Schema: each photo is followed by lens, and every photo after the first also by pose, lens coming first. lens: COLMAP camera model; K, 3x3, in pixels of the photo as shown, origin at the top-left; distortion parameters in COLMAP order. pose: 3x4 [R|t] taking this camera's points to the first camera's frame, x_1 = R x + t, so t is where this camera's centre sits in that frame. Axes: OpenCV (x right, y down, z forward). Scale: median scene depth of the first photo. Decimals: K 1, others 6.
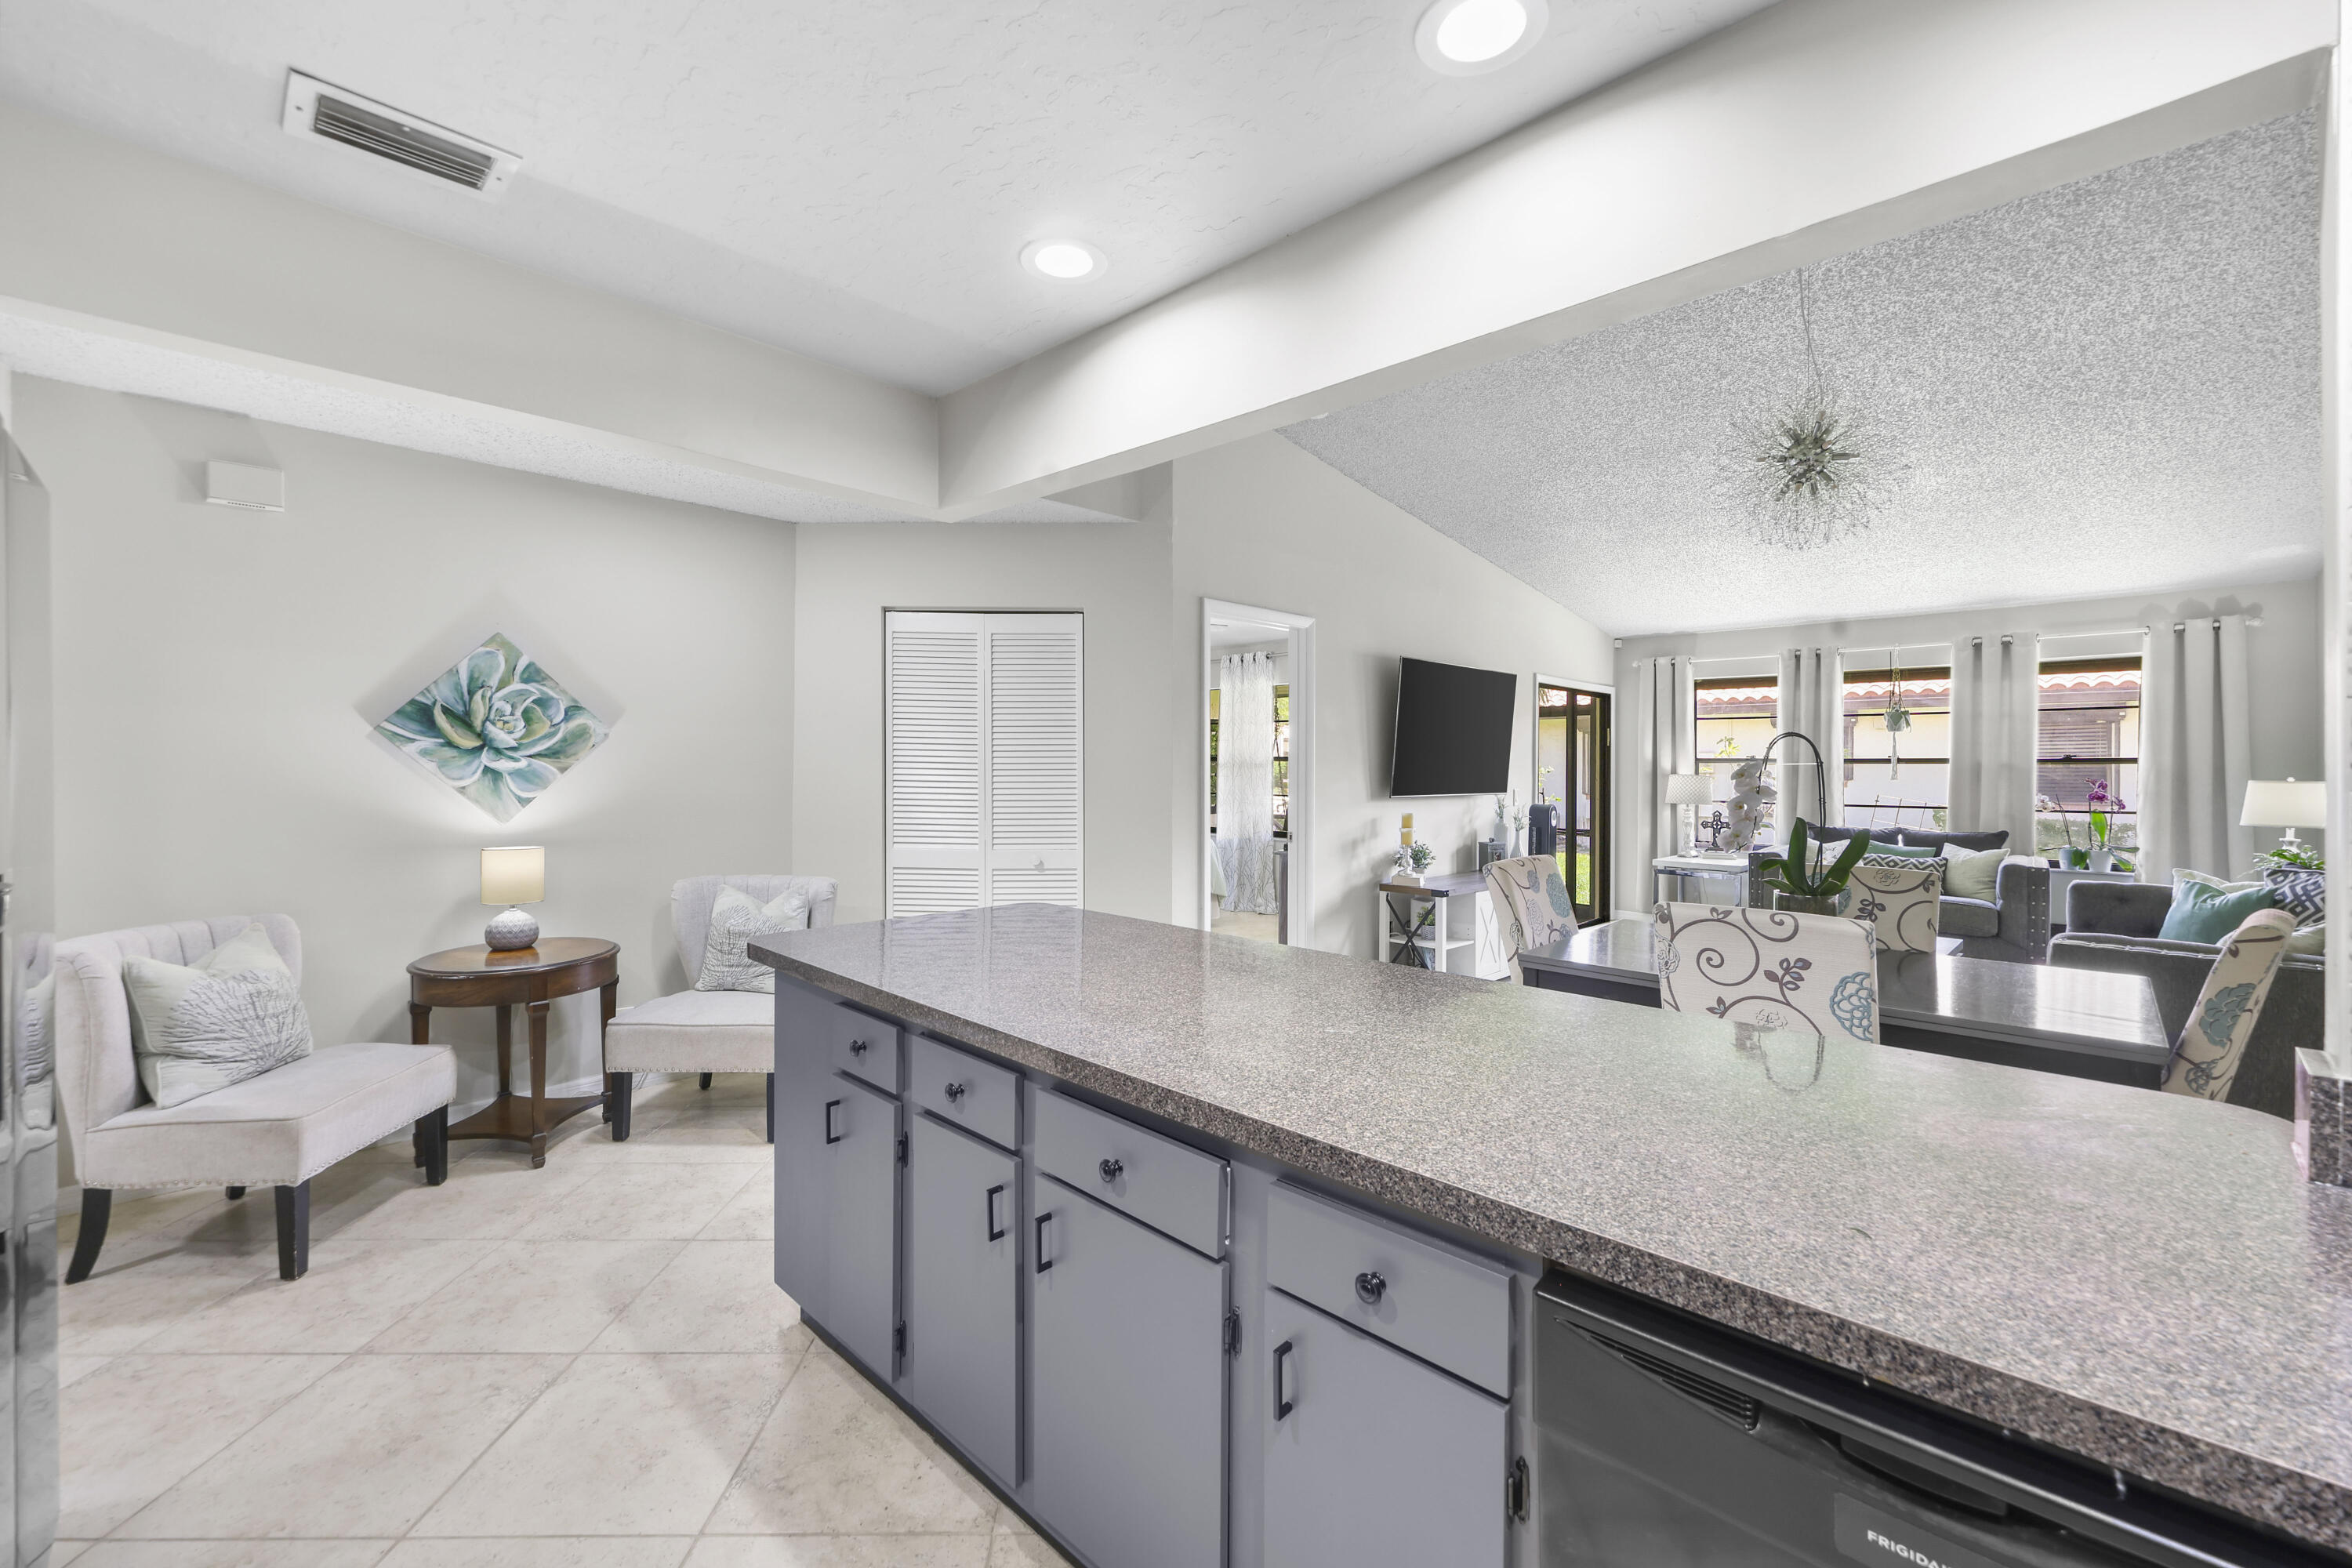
lens RADIAL K [[950.2, 0, 1173.4], [0, 950.2, 772.3], [0, 0, 1]] dist [0.000991, 0.000201]
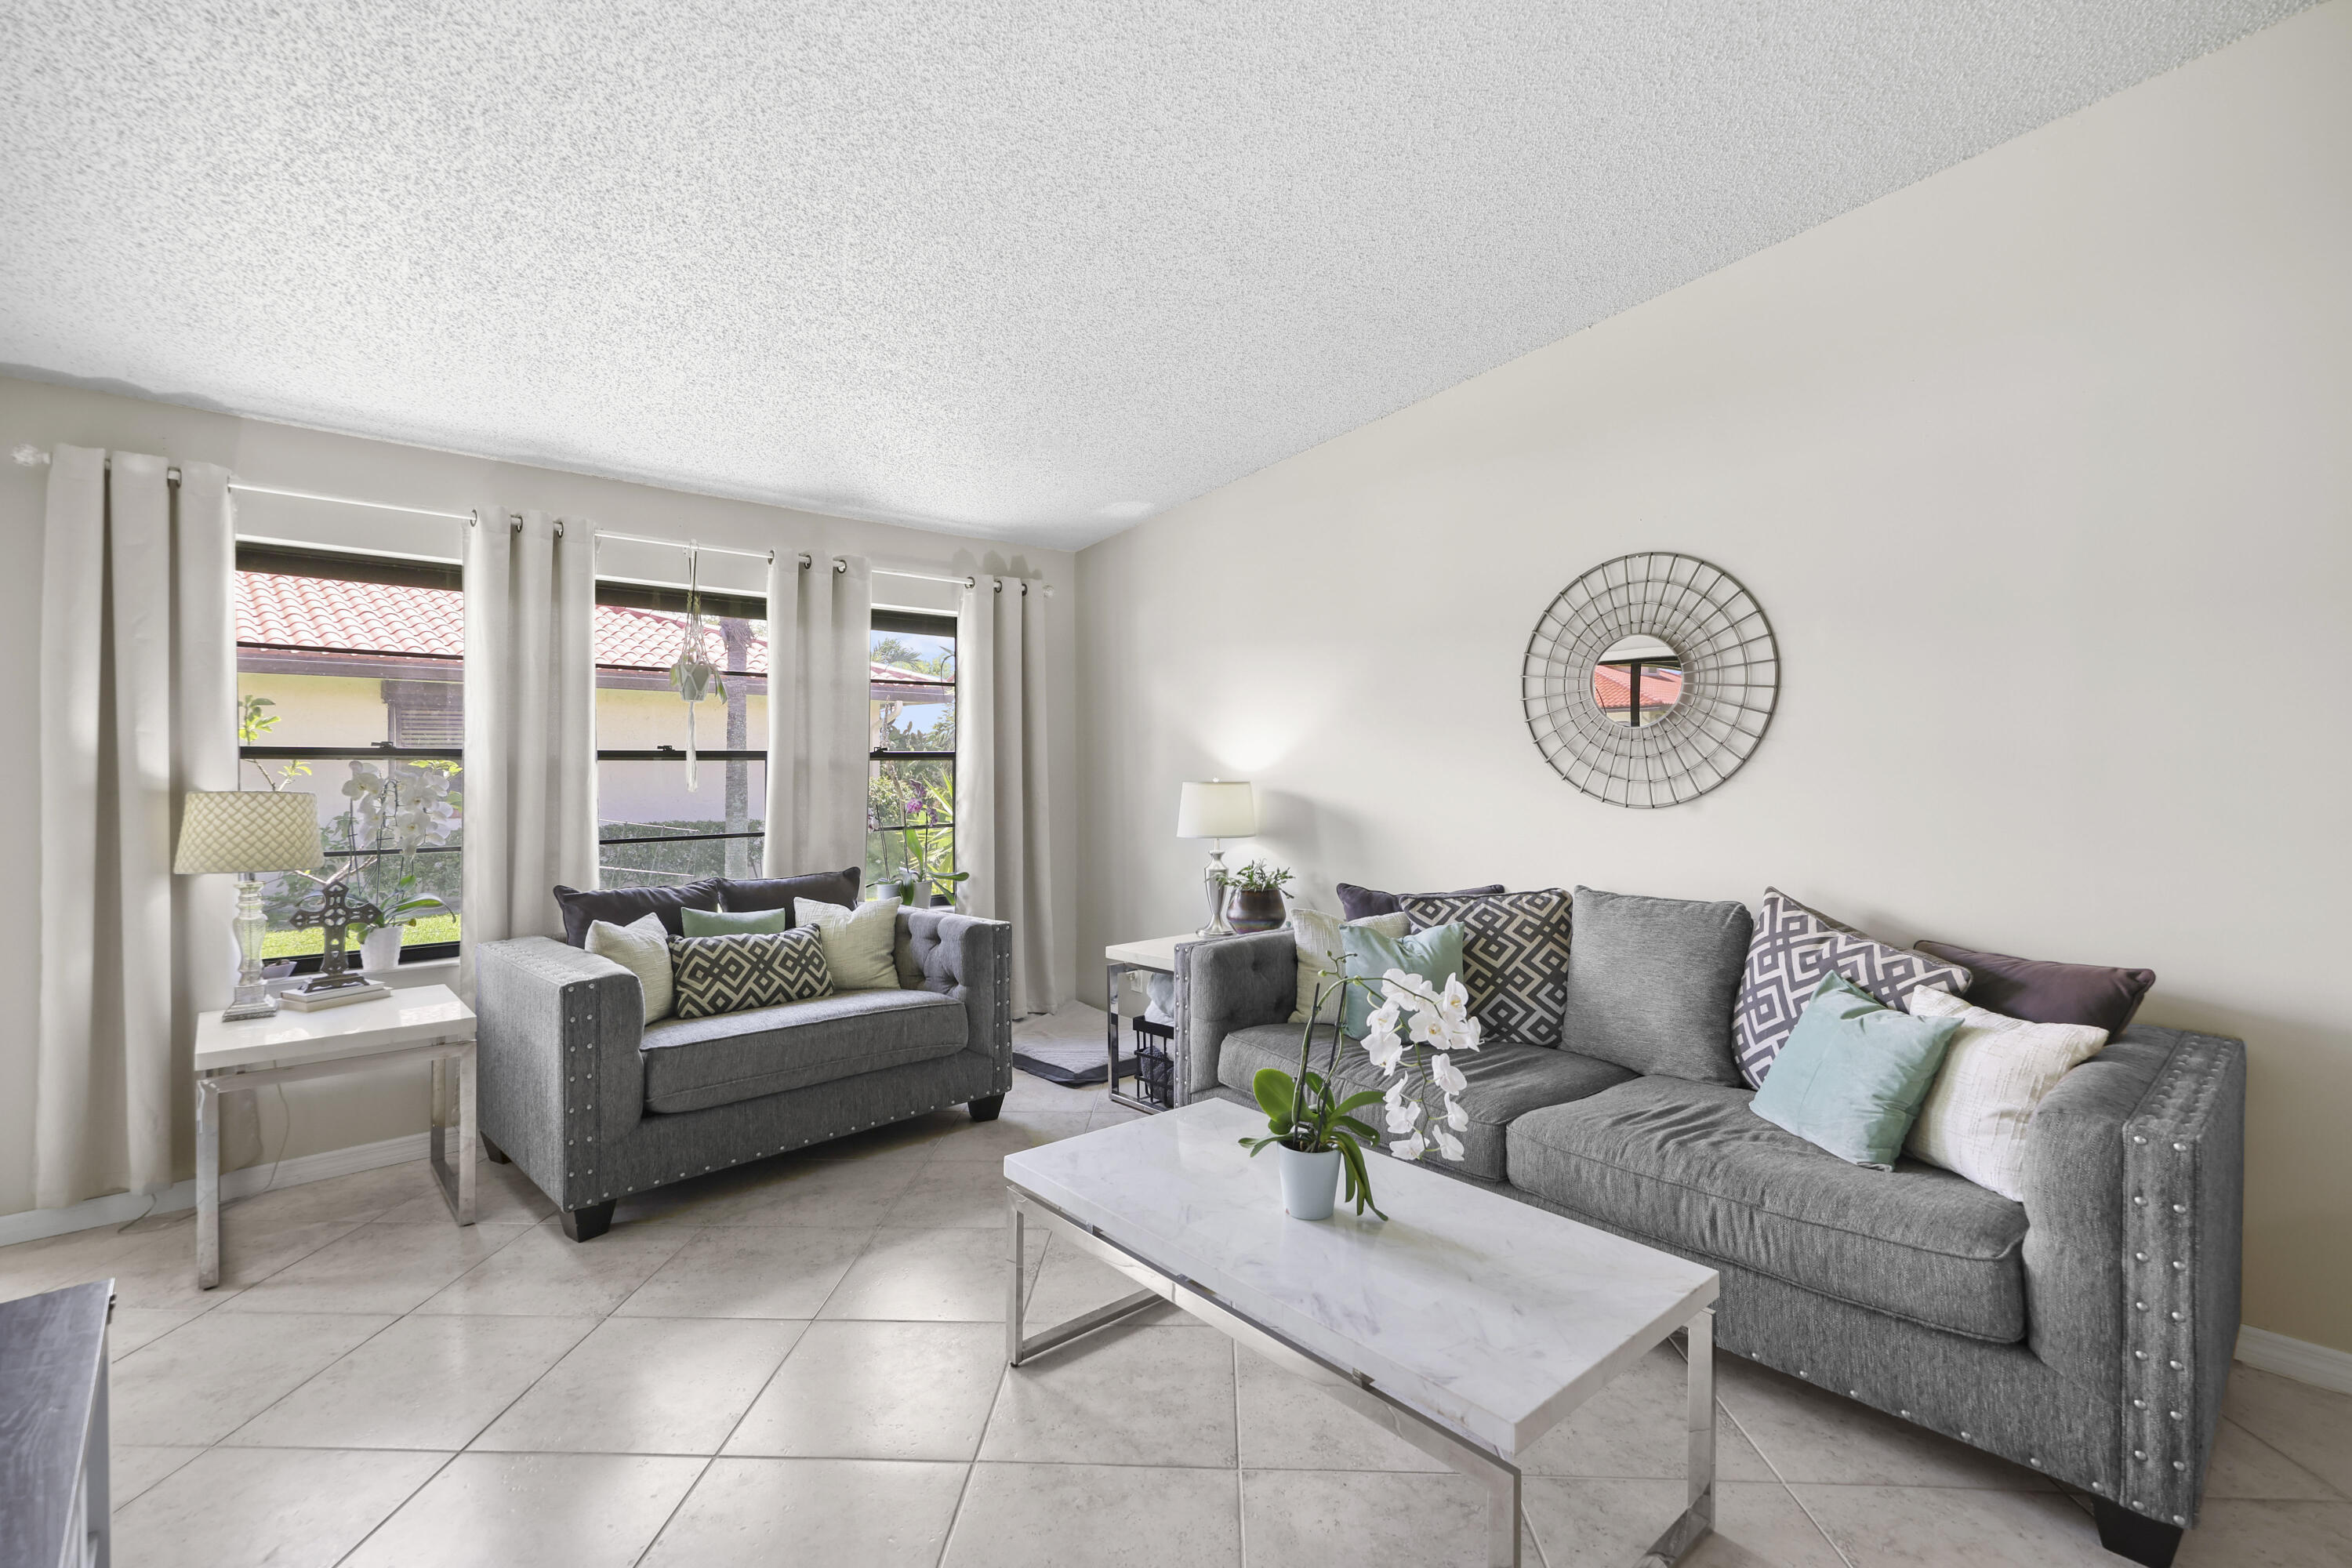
lens RADIAL K [[1060.3, 0, 1168.9], [0, 1060.3, 769.3], [0, 0, 1]] dist [0.000521, 0.000211]
pose [[0.057235, -0.010715, 0.998303, 0.188673], [0.008269, 0.999913, 0.010258, -0.008924], [-0.998326, 0.007668, 0.057319, 0.766411]]
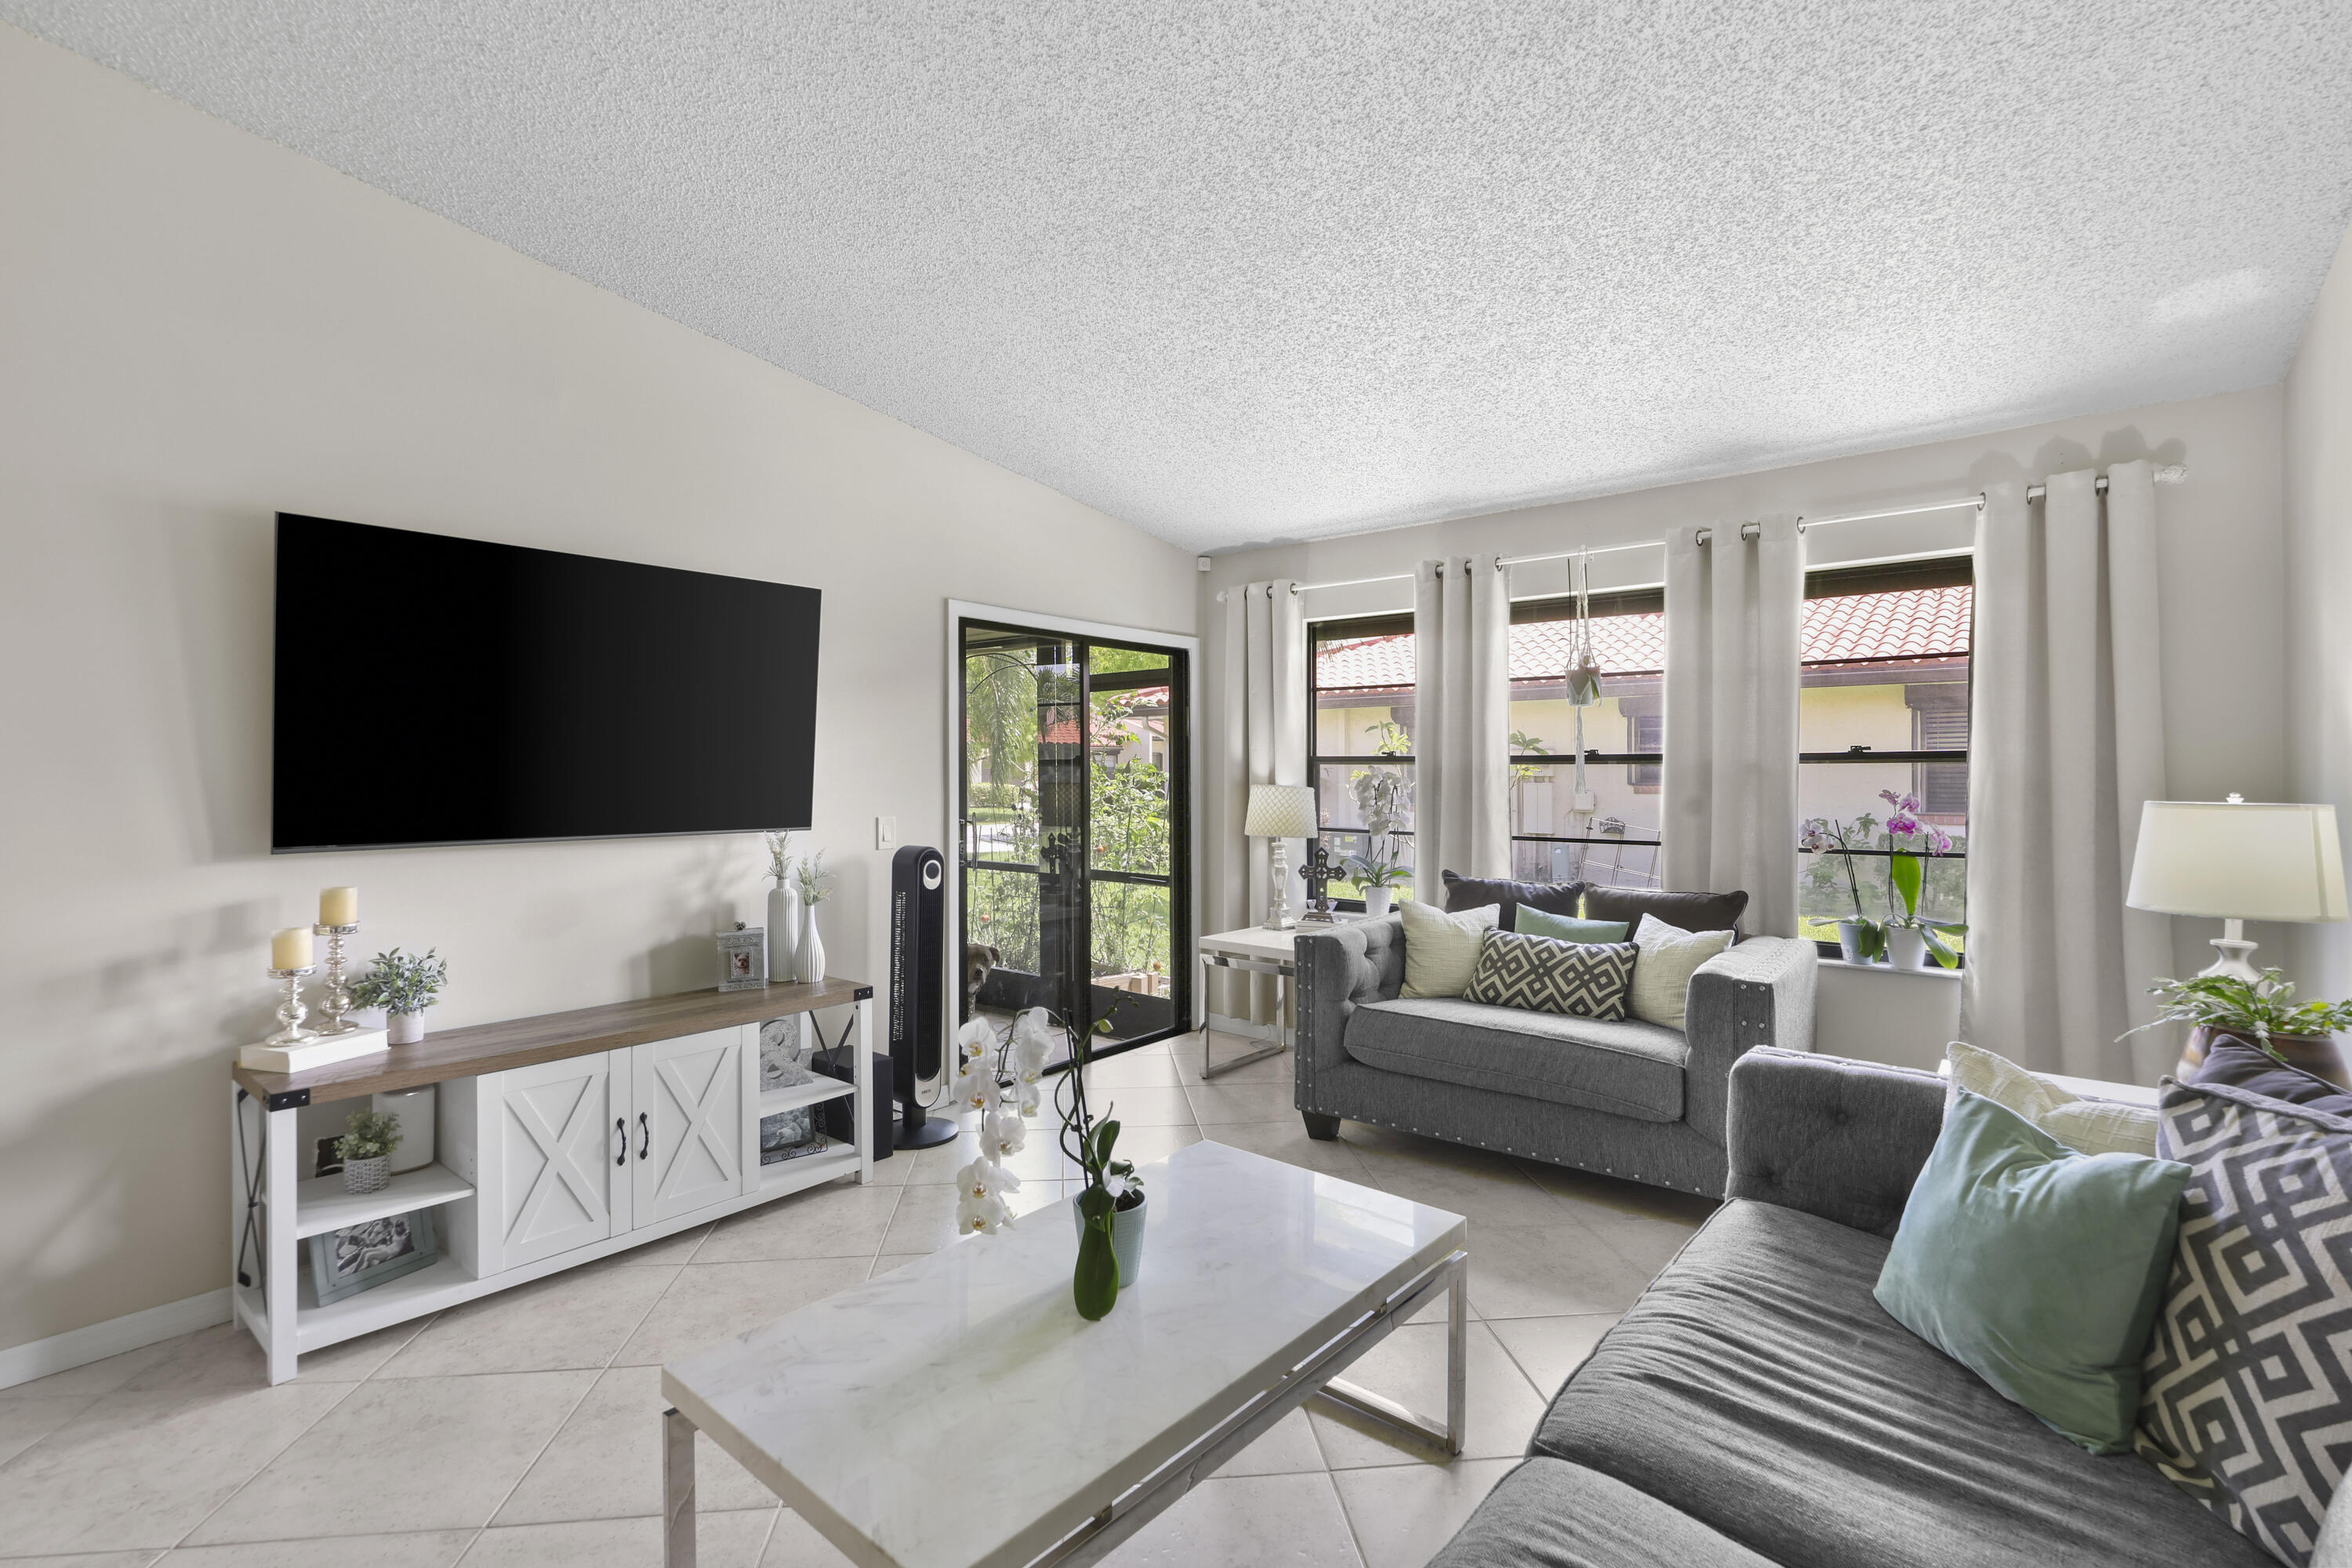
lens RADIAL K [[1075.0, 0, 1176.0], [0, 1075.0, 784.0], [0, 0, 1]] dist [0.002114, -0.000240]
pose [[0.996375, -0.006939, 0.084781, 0.521489], [0.006353, 0.999954, 0.007183, -0.004171], [-0.084827, -0.006618, 0.996374, 0.441943]]
